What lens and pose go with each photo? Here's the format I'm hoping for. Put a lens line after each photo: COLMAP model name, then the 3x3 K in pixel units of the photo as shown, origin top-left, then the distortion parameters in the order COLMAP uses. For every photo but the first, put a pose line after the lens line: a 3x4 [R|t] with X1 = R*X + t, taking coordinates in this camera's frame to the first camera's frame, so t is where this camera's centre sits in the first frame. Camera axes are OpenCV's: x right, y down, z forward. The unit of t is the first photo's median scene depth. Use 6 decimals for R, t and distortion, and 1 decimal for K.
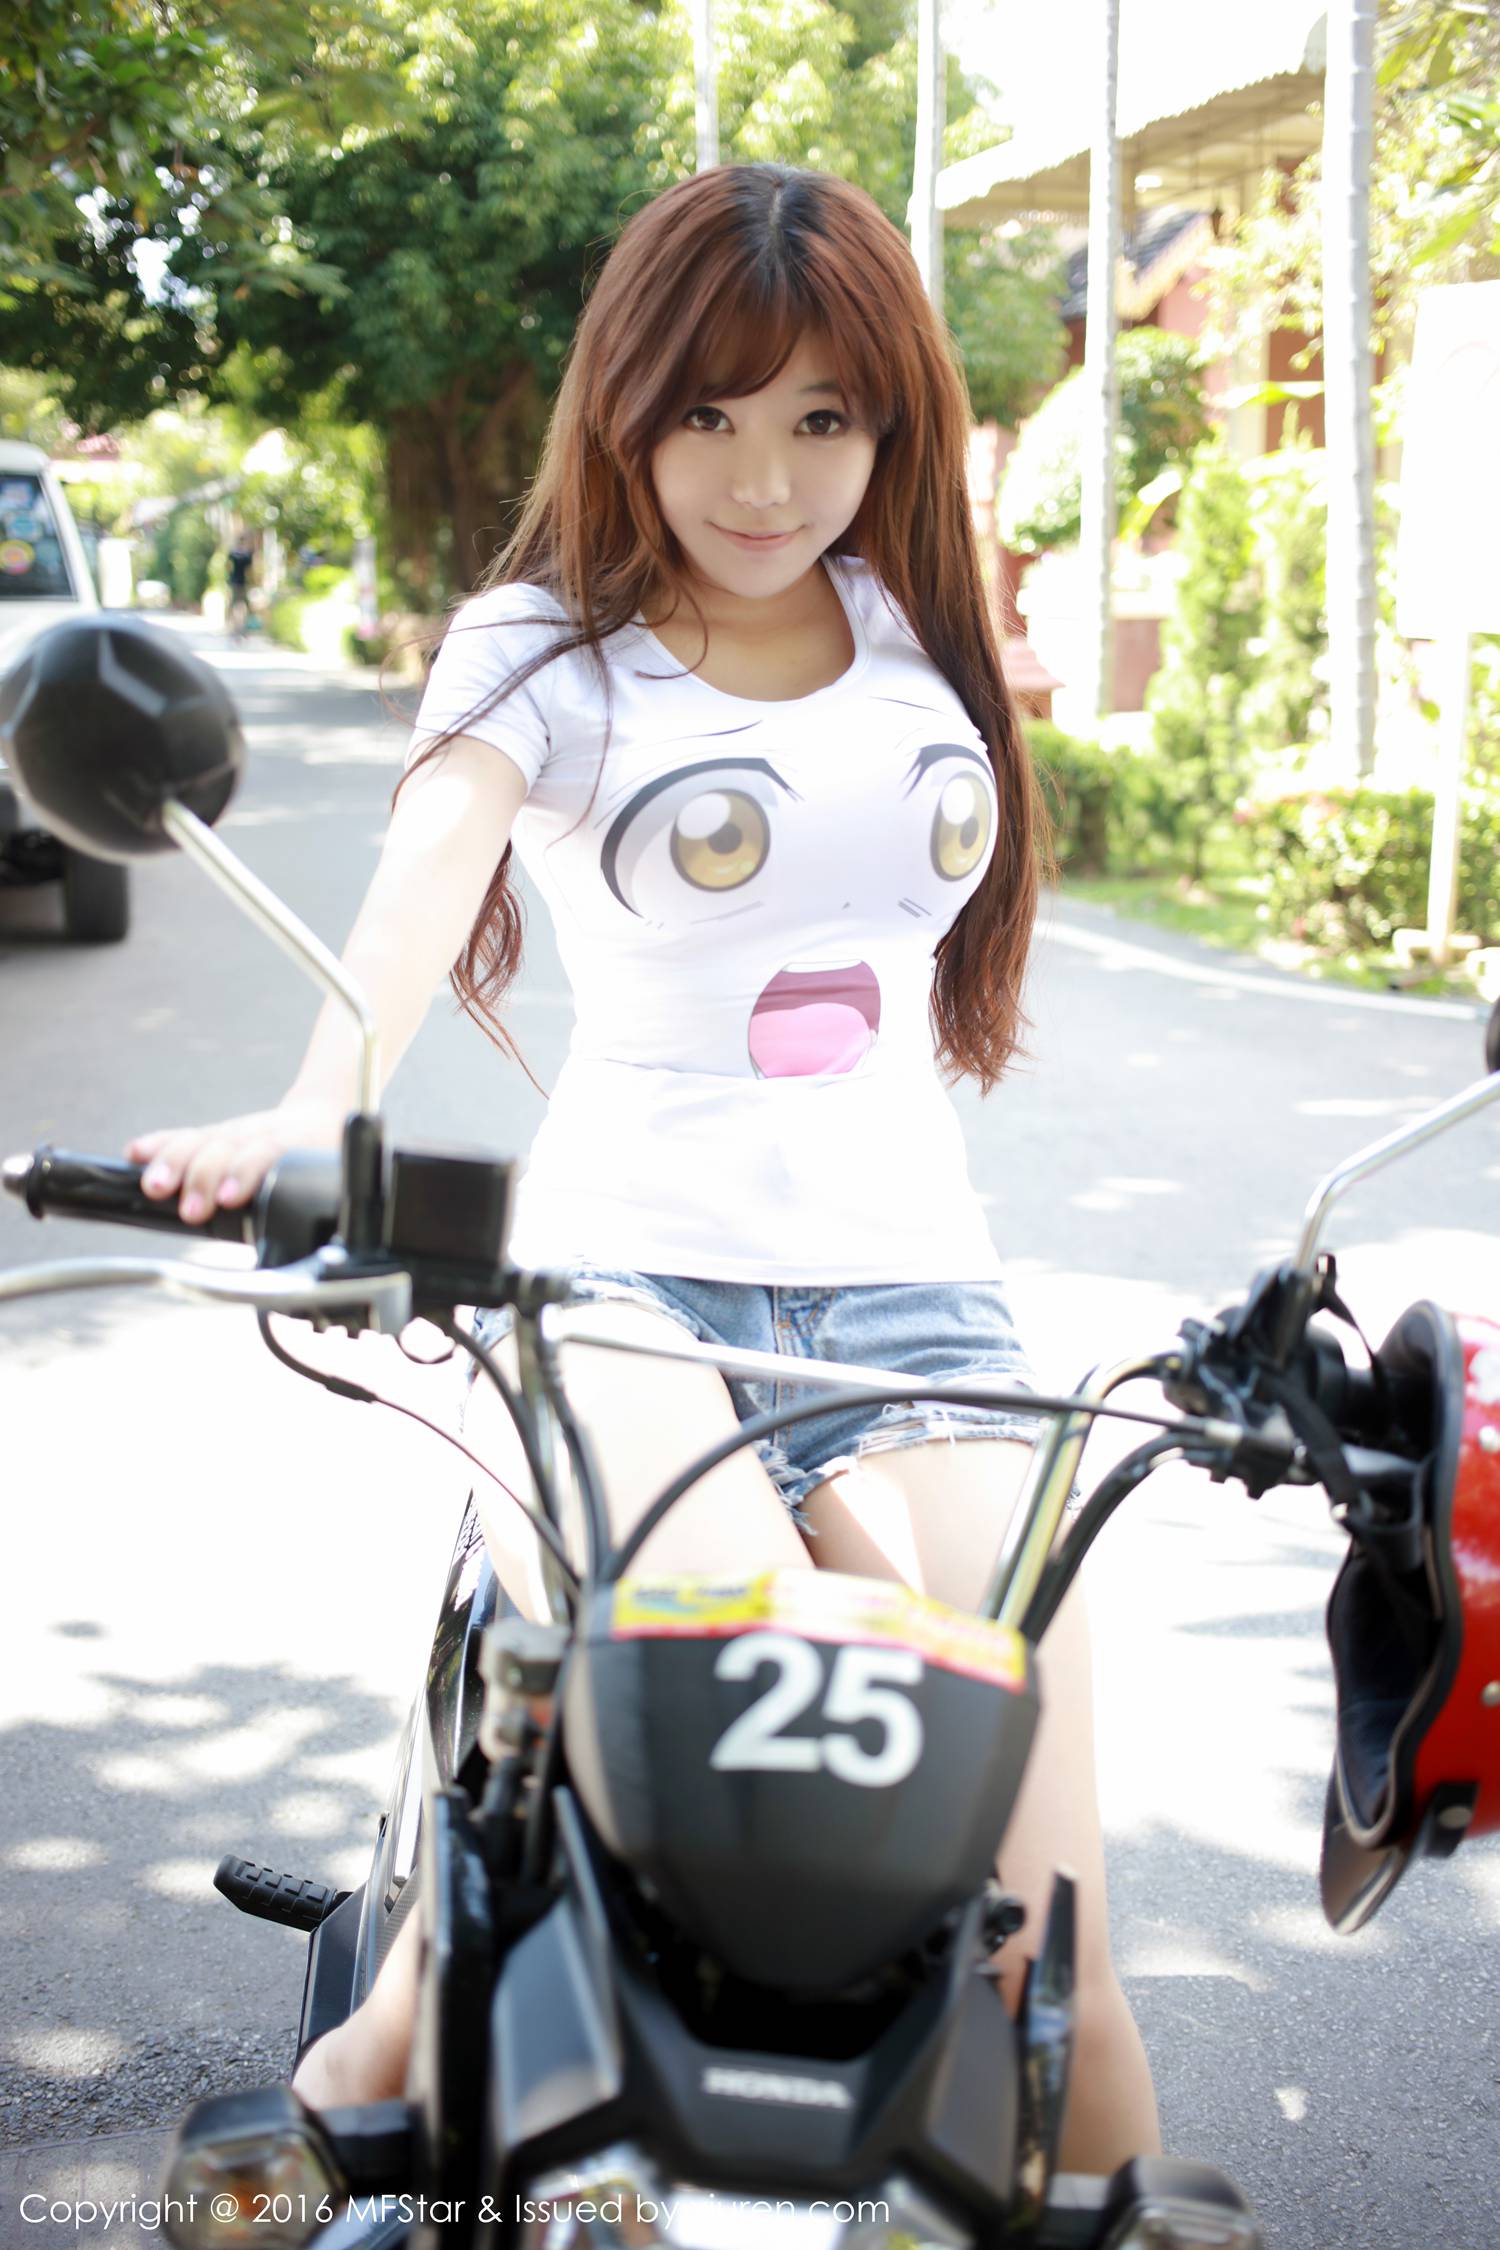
lens RADIAL K [[2546.2, 0, 750.0], [0, 2546.2, 1125.0], [0, 0, 1]] dist [0.004946, 0.016246]
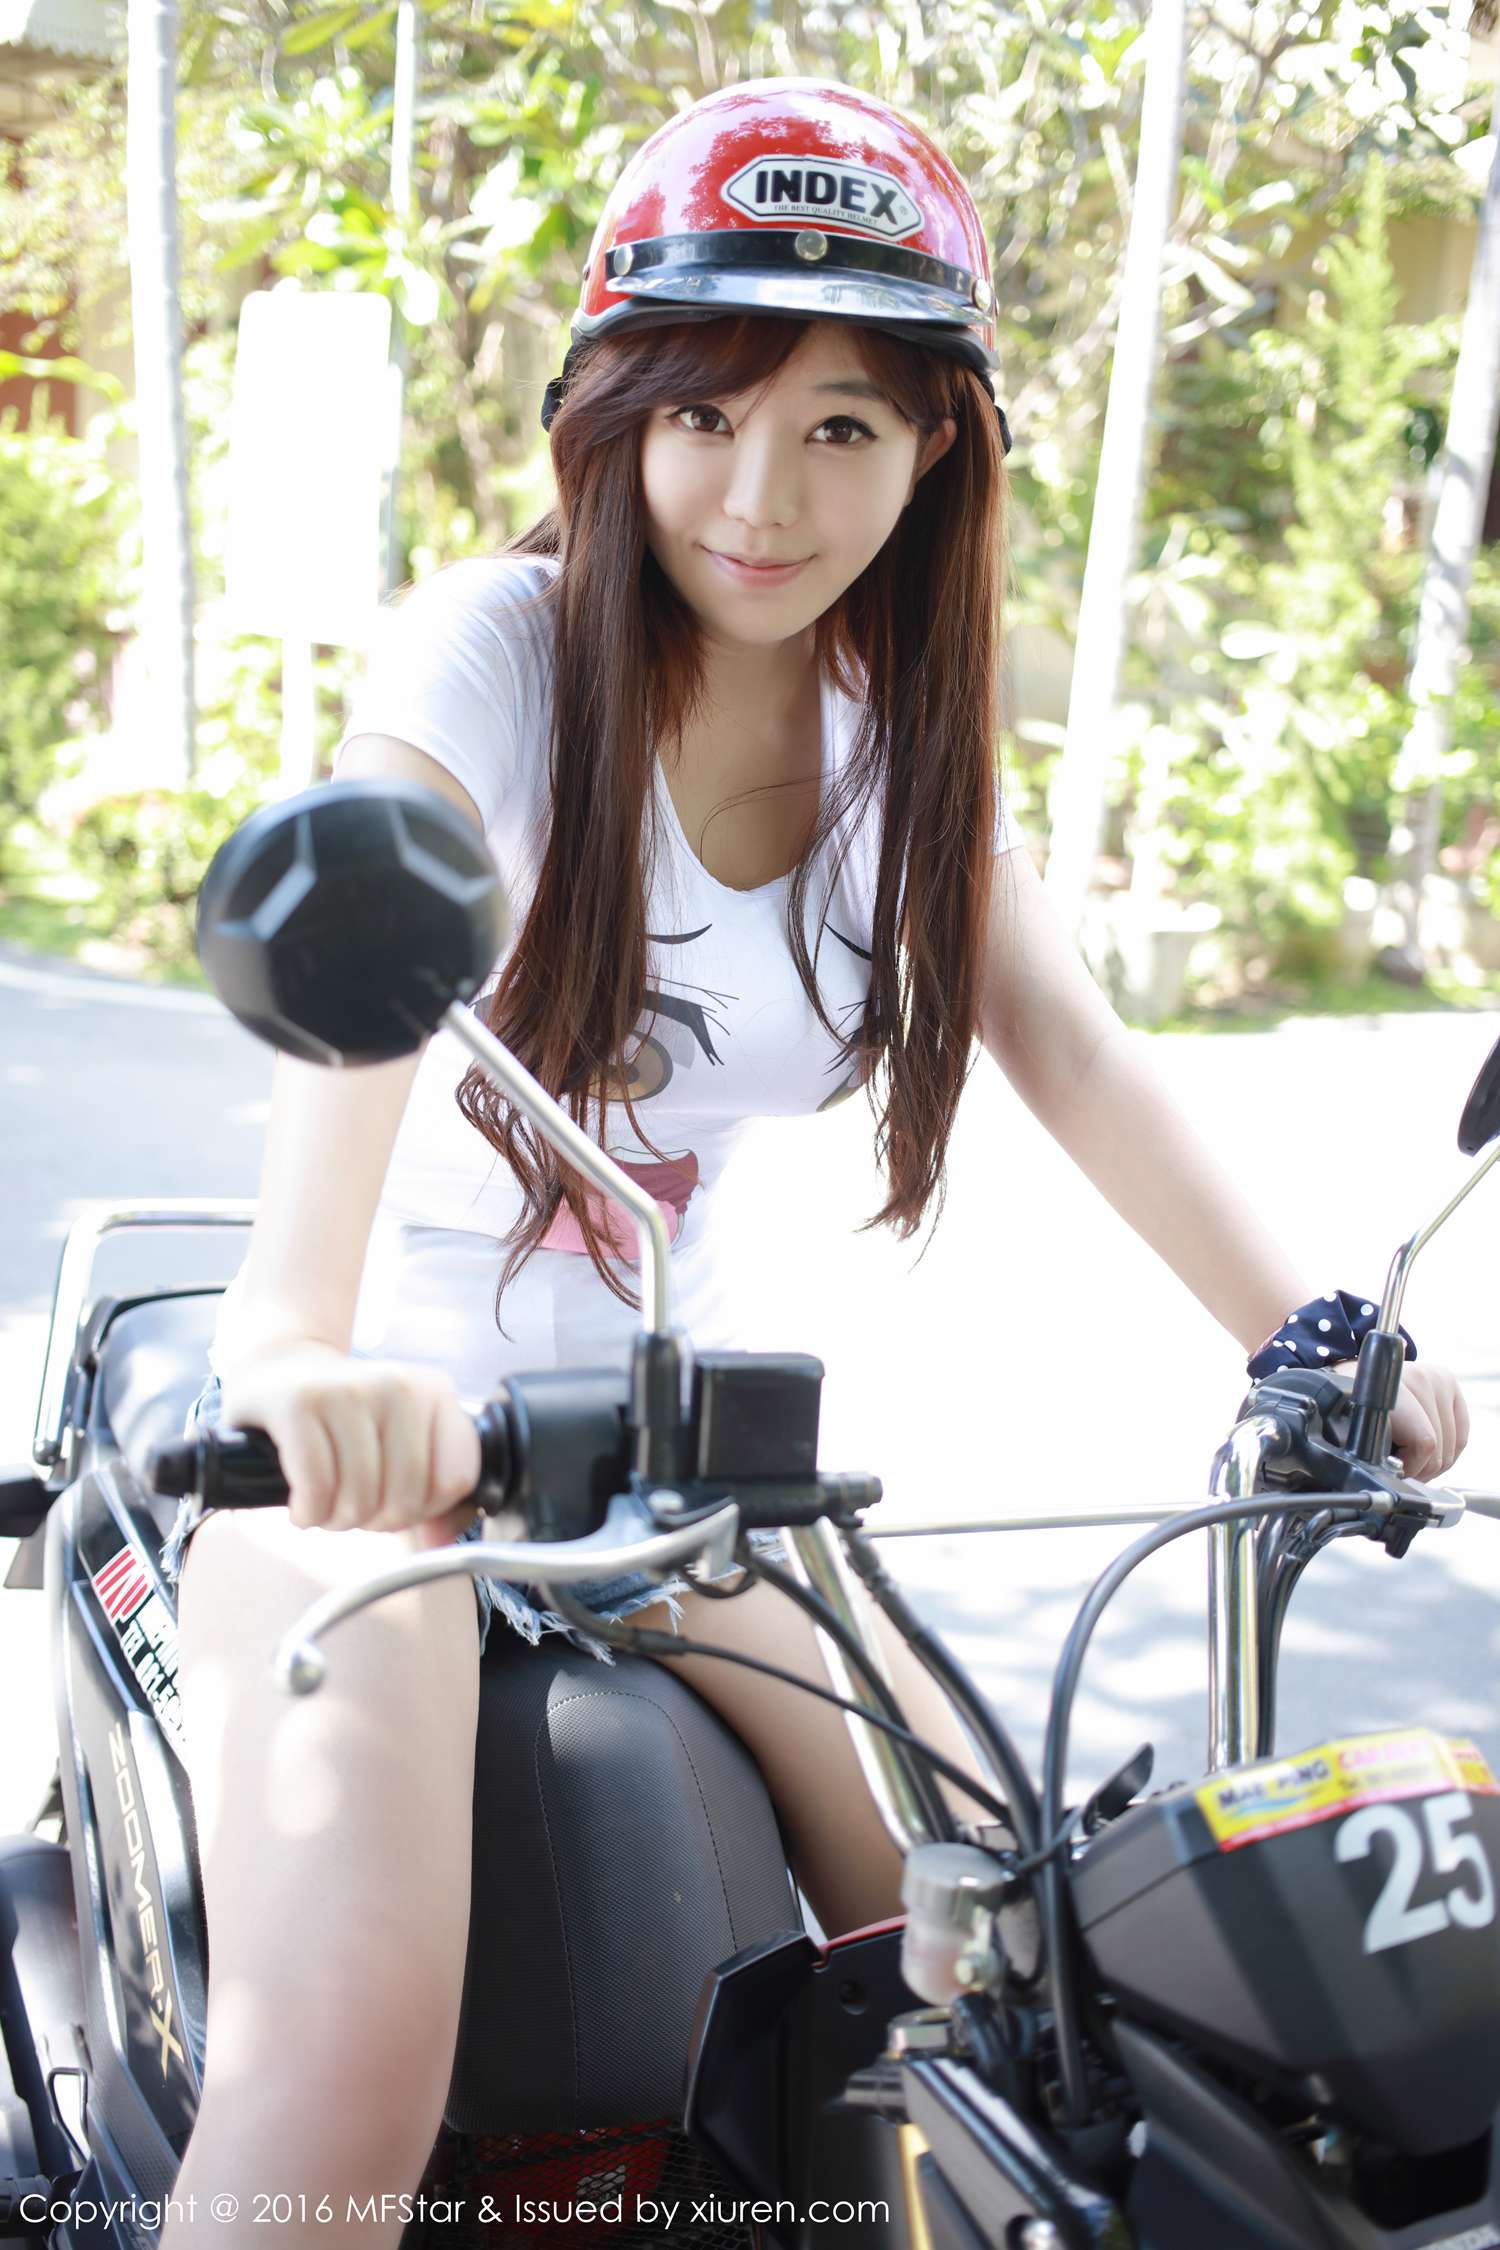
lens RADIAL K [[2545.3, 0, 750.0], [0, 2545.3, 1125.0], [0, 0, 1]] dist [-0.022769, 0.052422]
pose [[0.819793, -0.085322, 0.566269, -0.153499], [0.074452, 0.996326, 0.042337, -0.027441], [-0.567800, 0.007452, 0.823133, 0.061967]]
